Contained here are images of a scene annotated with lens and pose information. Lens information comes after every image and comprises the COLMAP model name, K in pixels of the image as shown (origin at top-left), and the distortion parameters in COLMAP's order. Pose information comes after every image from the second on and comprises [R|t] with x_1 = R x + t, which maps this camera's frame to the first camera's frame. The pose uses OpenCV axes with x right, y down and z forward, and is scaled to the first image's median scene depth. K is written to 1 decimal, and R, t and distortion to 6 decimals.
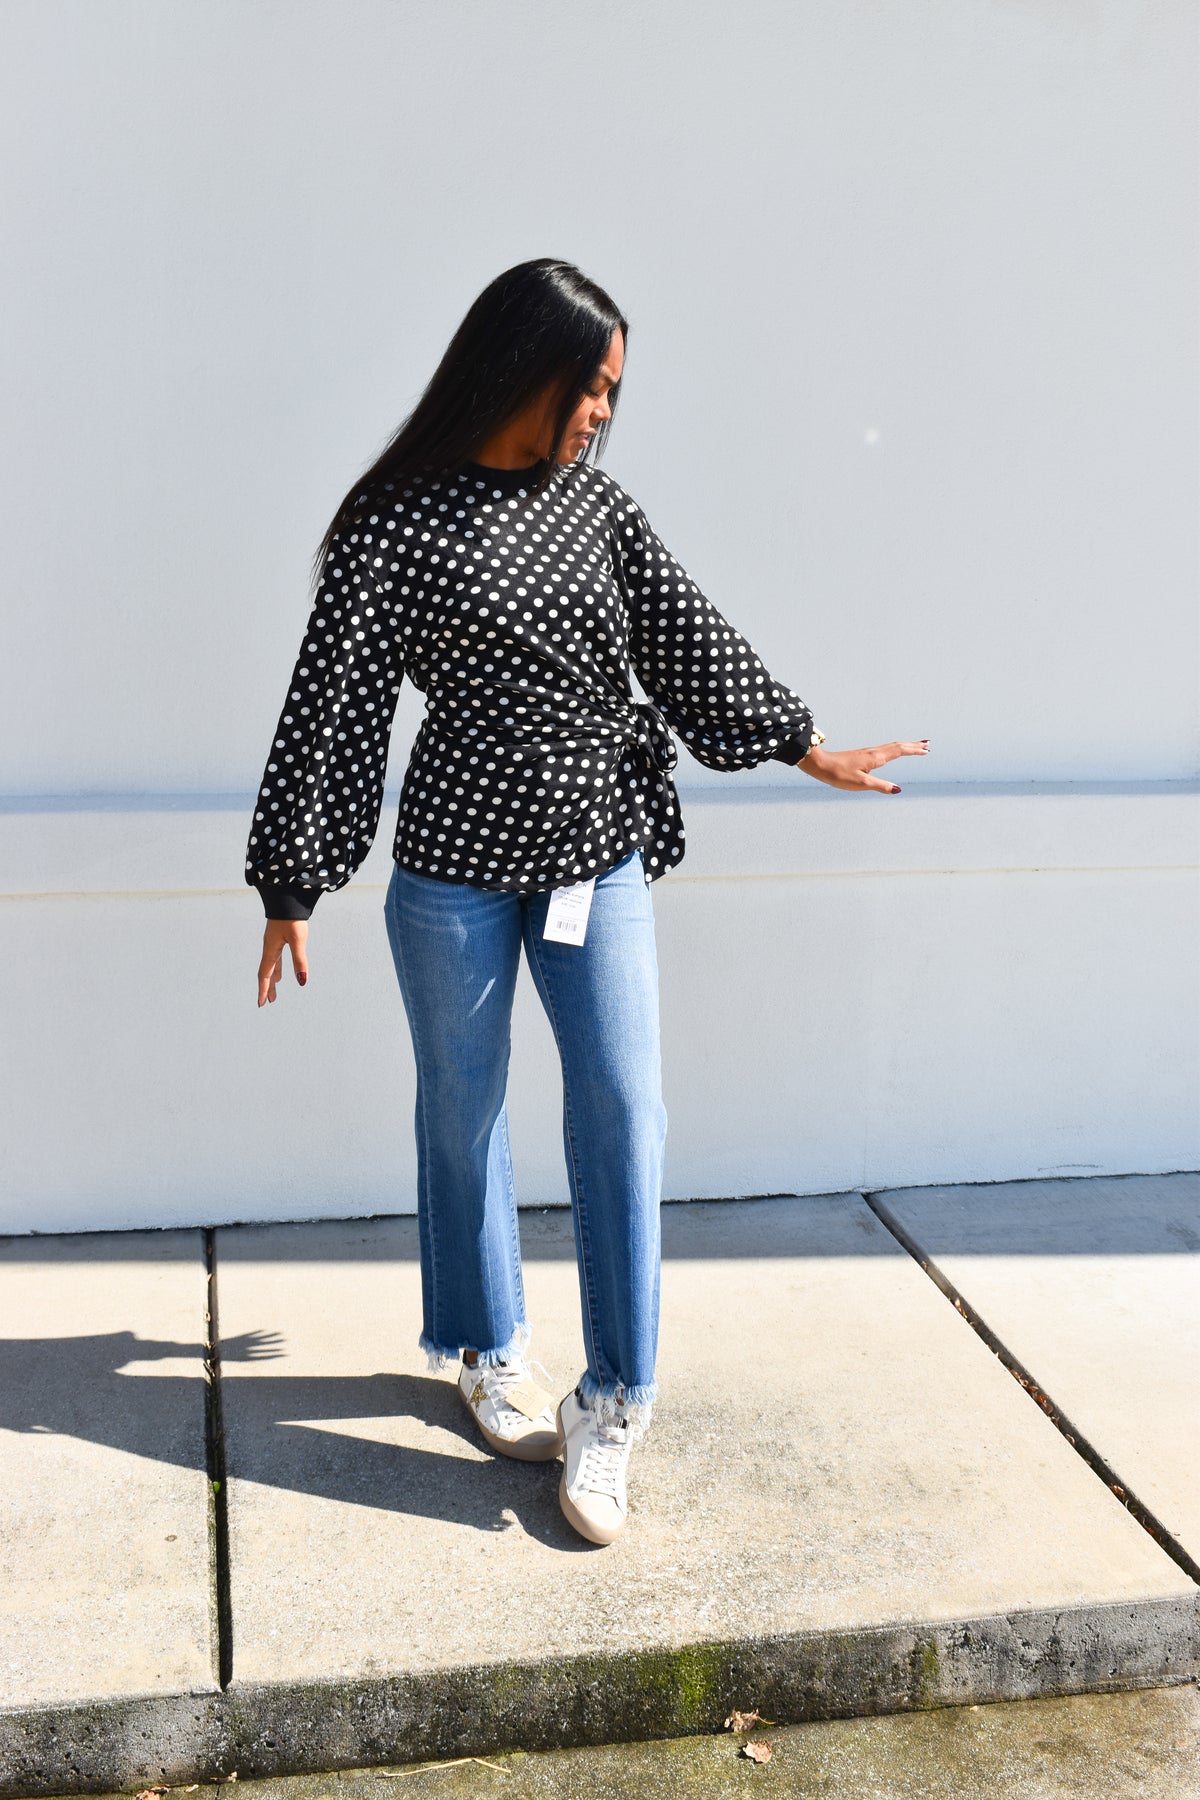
lens RADIAL K [[2069.8, 0, 597.1], [0, 2069.8, 909.5], [0, 0, 1]] dist [-0.055221, 0.000000]
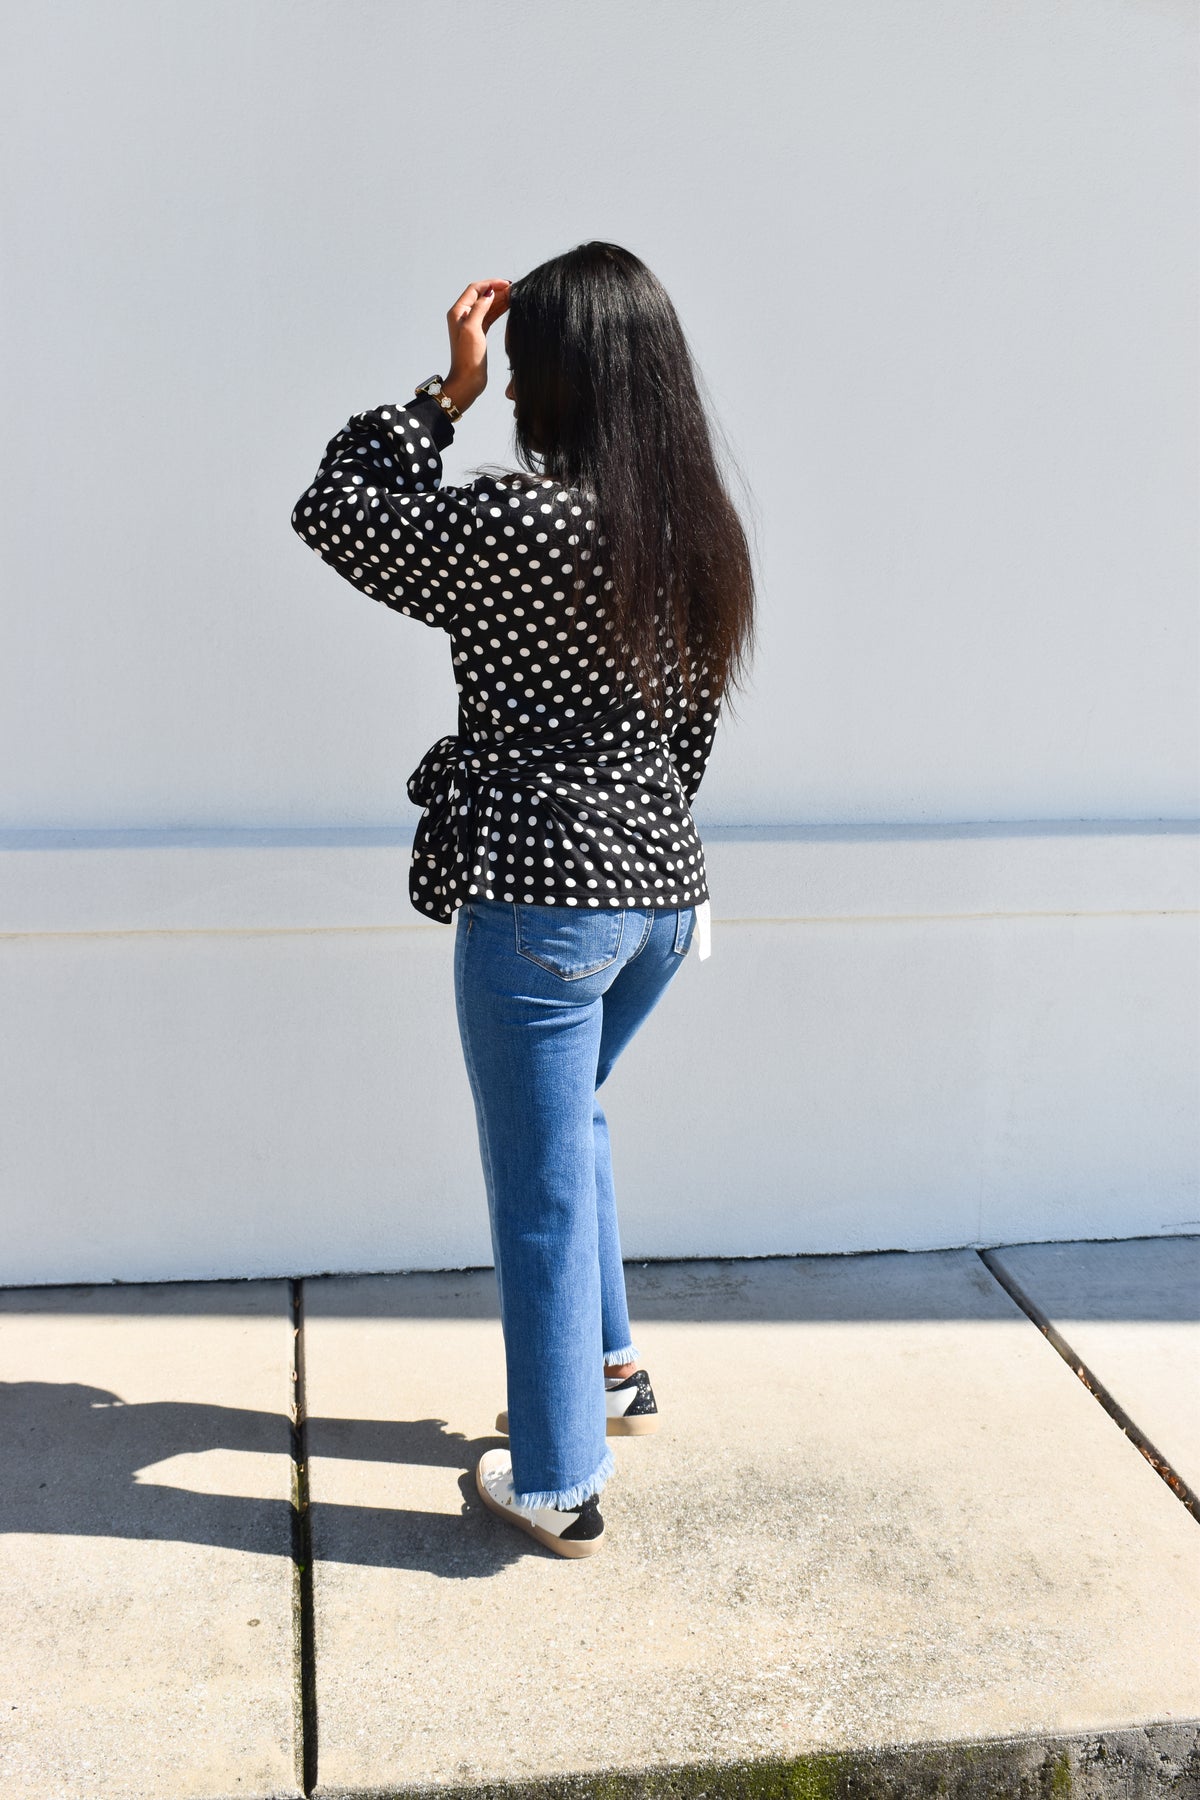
lens RADIAL K [[2069.8, 0, 600.2], [0, 2069.8, 909.9], [0, 0, 1]] dist [-0.055221, 0.000000]
pose [[0.999145, 0.008370, -0.040495, -0.011419], [-0.008599, 0.999948, -0.005498, -0.017861], [0.040447, 0.005841, 0.999165, 0.054839]]
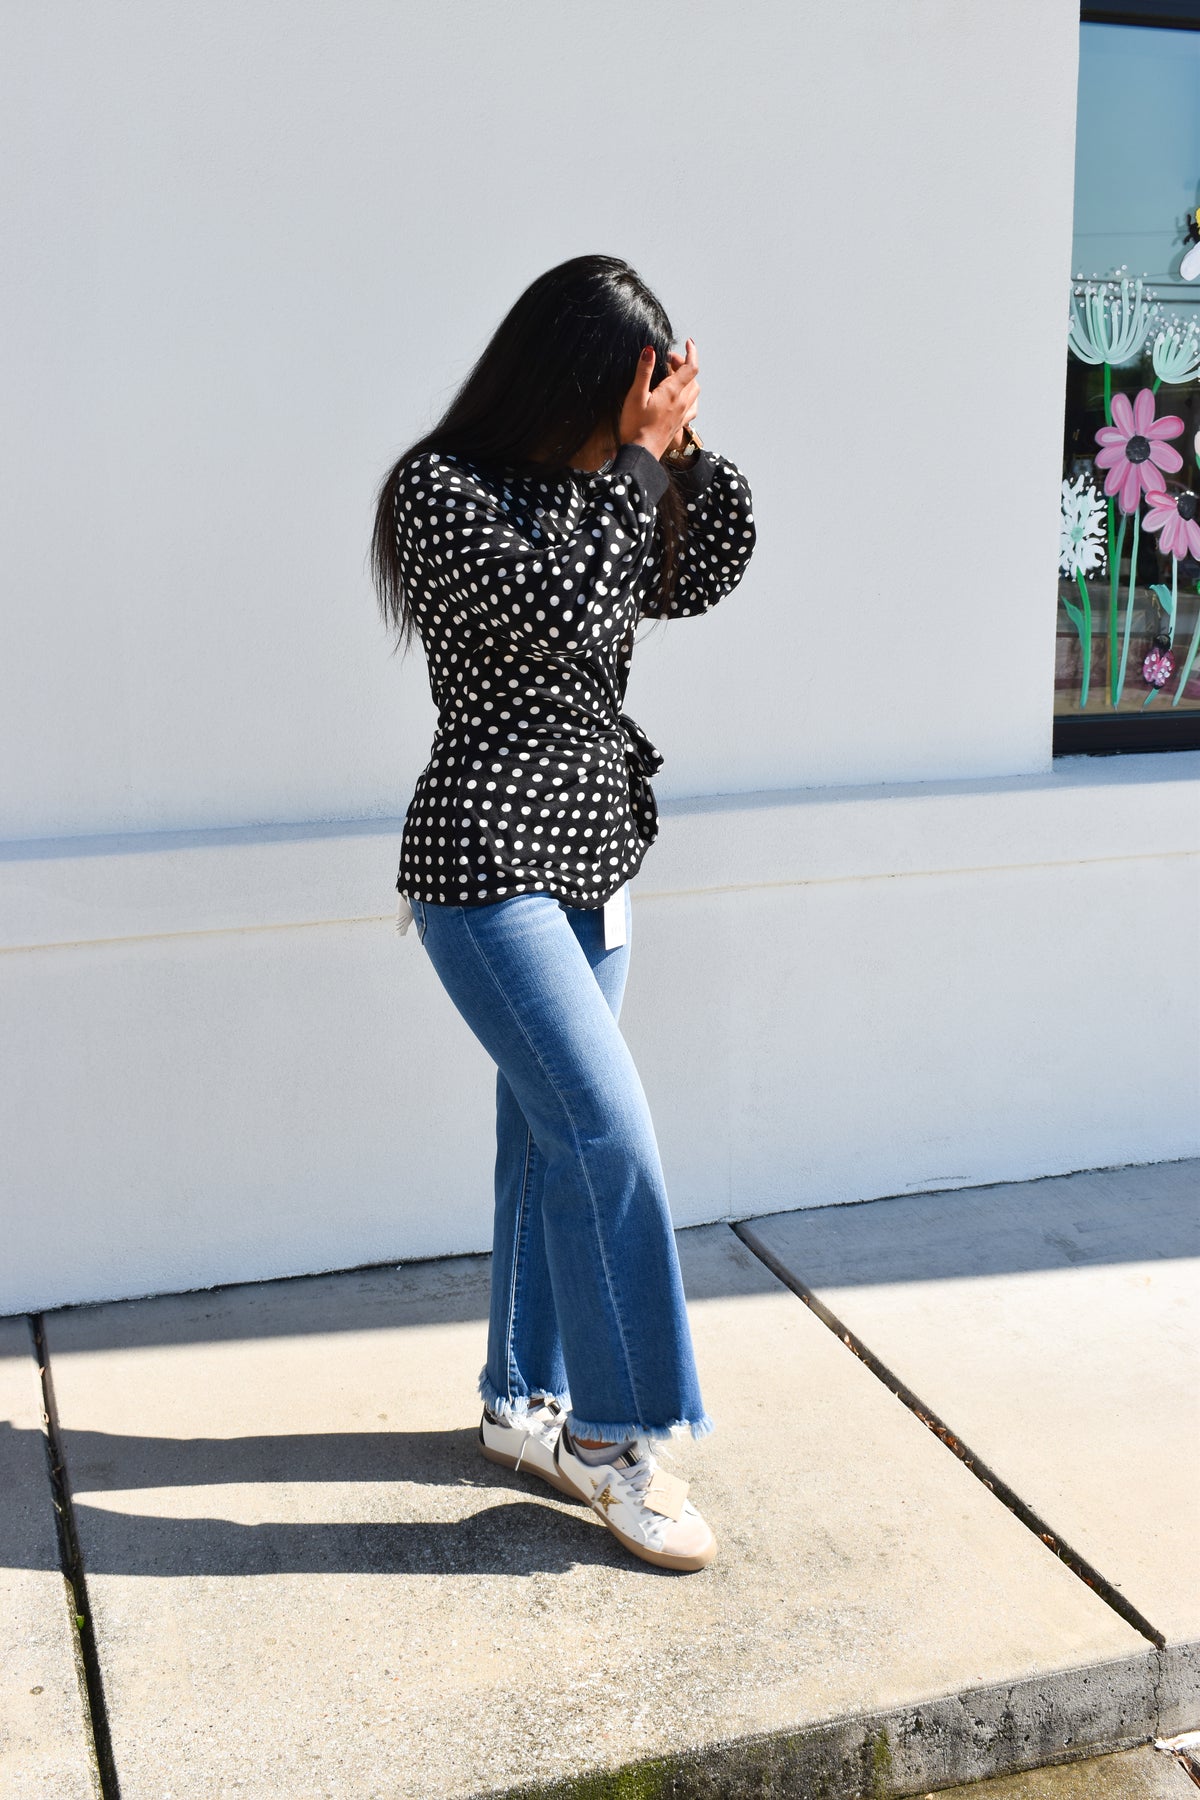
lens RADIAL K [[2069.8, 0, 600.4], [0, 2069.8, 911.7], [0, 0, 1]] dist [-0.055221, 0.000000]
pose [[0.991874, -0.052320, 0.115967, -0.046547], [0.051246, 0.998611, 0.012223, -0.028967], [-0.116445, -0.006181, 0.993178, 0.084016]]
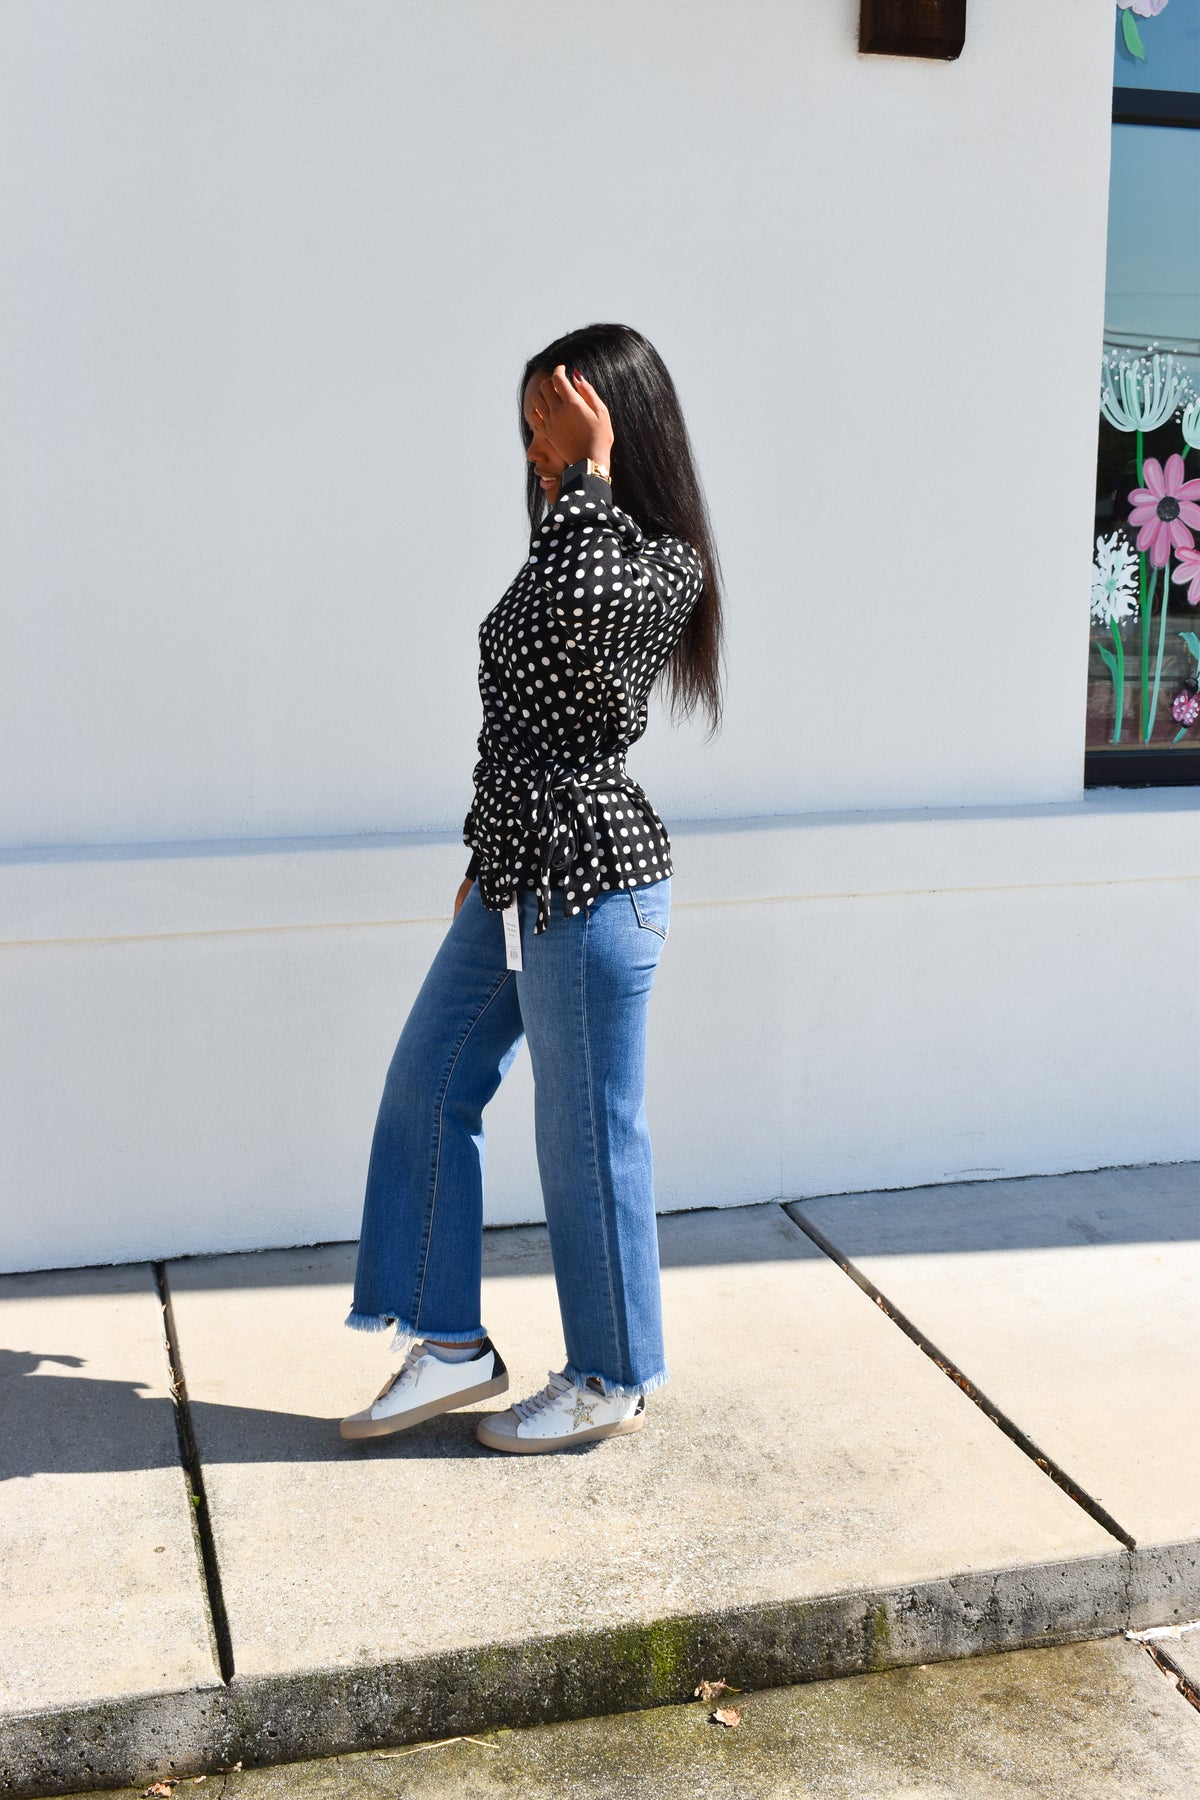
lens RADIAL K [[2069.8, 0, 599.5], [0, 2069.8, 911.7], [0, 0, 1]] dist [-0.055221, 0.000000]
pose [[0.997247, -0.032333, 0.066724, -0.040002], [0.033543, 0.999291, -0.017082, 0.005158], [-0.066124, 0.019274, 0.997625, -0.064931]]
